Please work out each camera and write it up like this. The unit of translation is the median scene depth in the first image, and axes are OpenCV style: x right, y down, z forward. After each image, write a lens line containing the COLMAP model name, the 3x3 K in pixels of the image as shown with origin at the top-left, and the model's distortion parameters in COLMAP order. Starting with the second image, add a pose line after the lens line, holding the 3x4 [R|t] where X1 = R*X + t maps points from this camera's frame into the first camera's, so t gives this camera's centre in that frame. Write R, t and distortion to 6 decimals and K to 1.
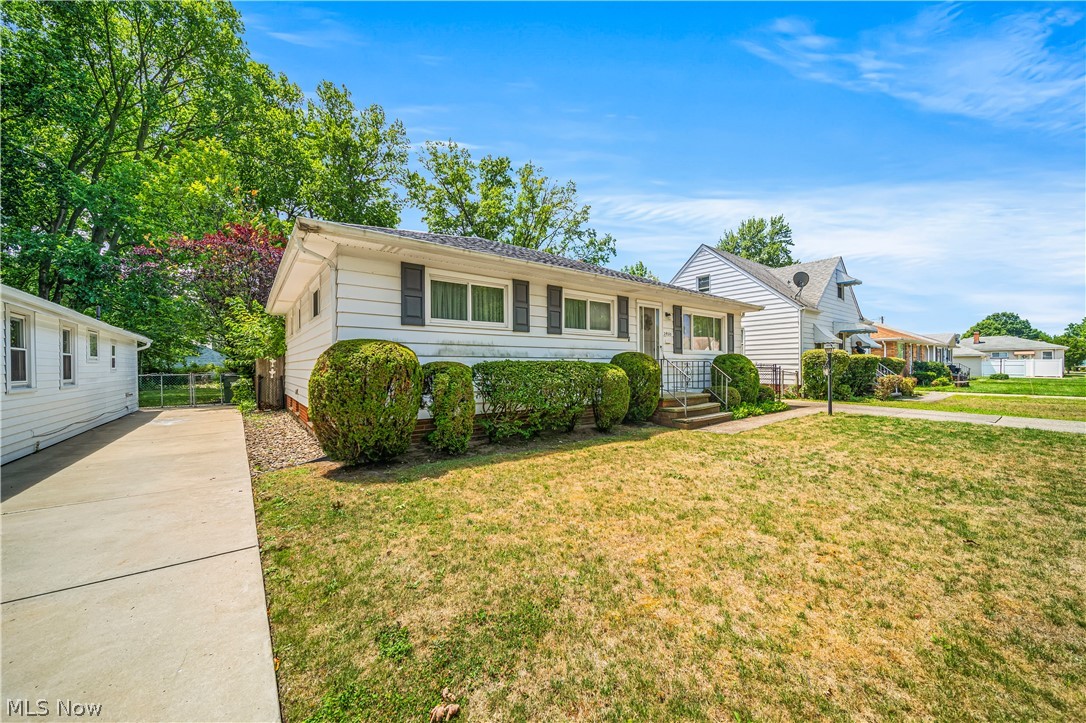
lens RADIAL K [[394.6, 0, 538.9], [0, 394.6, 367.8], [0, 0, 1]] dist [0.004920, -0.000668]
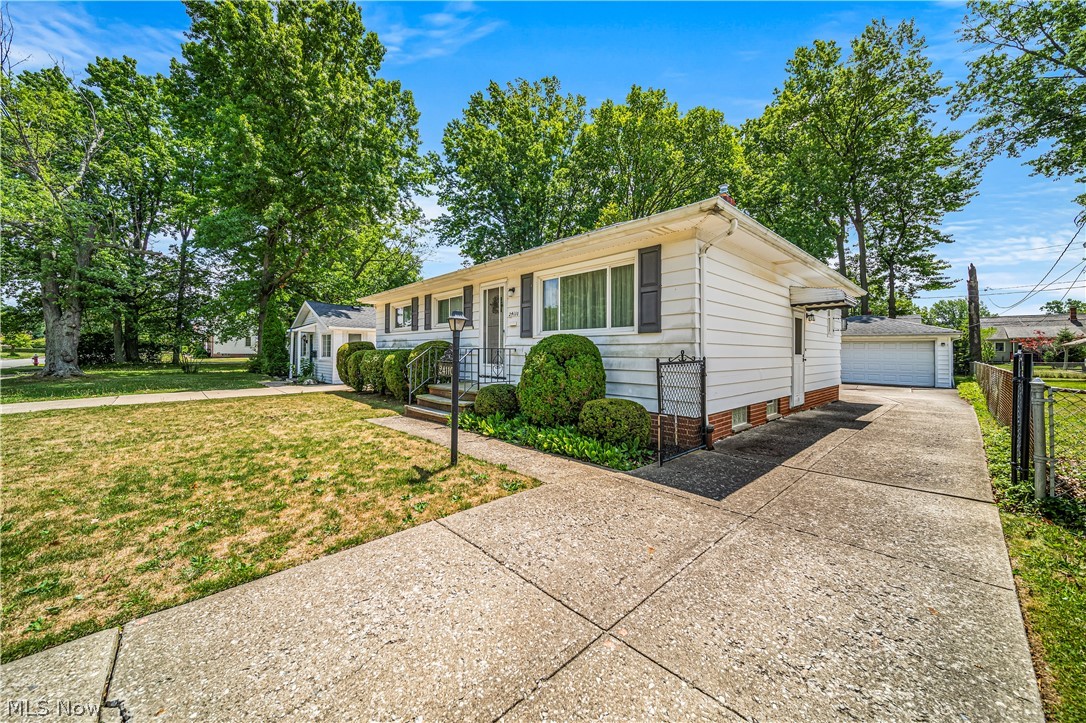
lens RADIAL K [[394.6, 0, 538.6], [0, 394.6, 353.9], [0, 0, 1]] dist [0.004920, -0.000668]
pose [[0.097040, 0.007544, -0.995252, 1.411262], [-0.010395, 0.999924, 0.006566, -0.014242], [0.995226, 0.009708, 0.097111, 1.222339]]
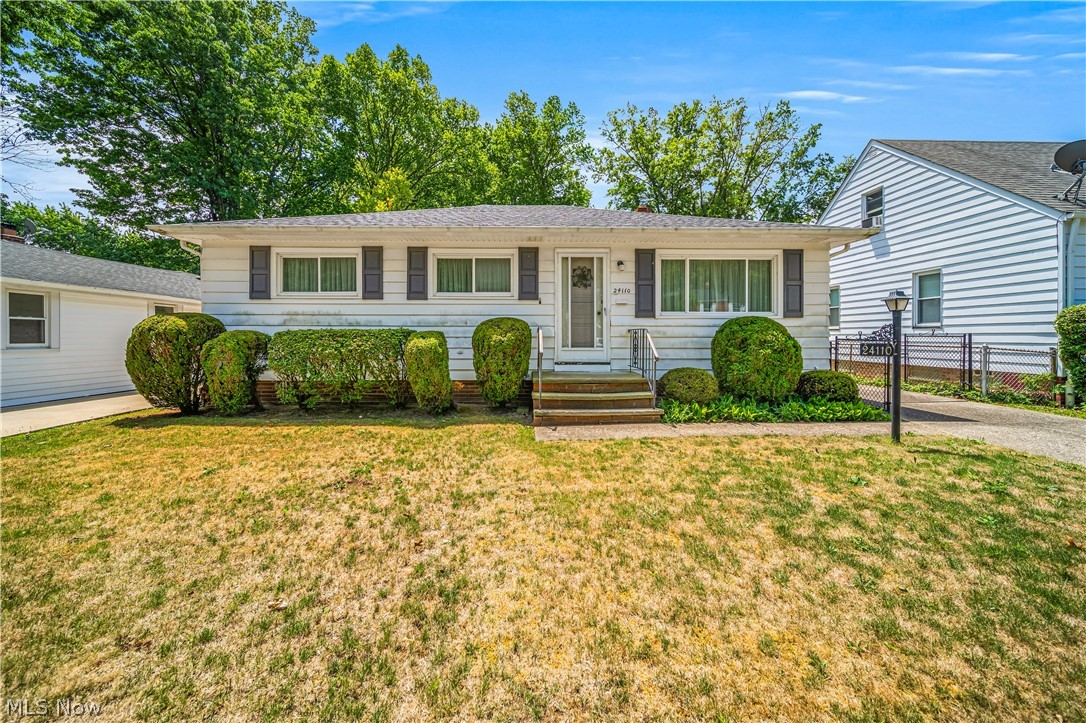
lens RADIAL K [[394.6, 0, 535.2], [0, 394.6, 337.2], [0, 0, 1]] dist [0.004920, -0.000668]
pose [[0.806107, 0.004179, -0.591755, 0.781441], [-0.006681, 0.999976, -0.002039, 0.000967], [0.591732, 0.005597, 0.806115, 0.416587]]
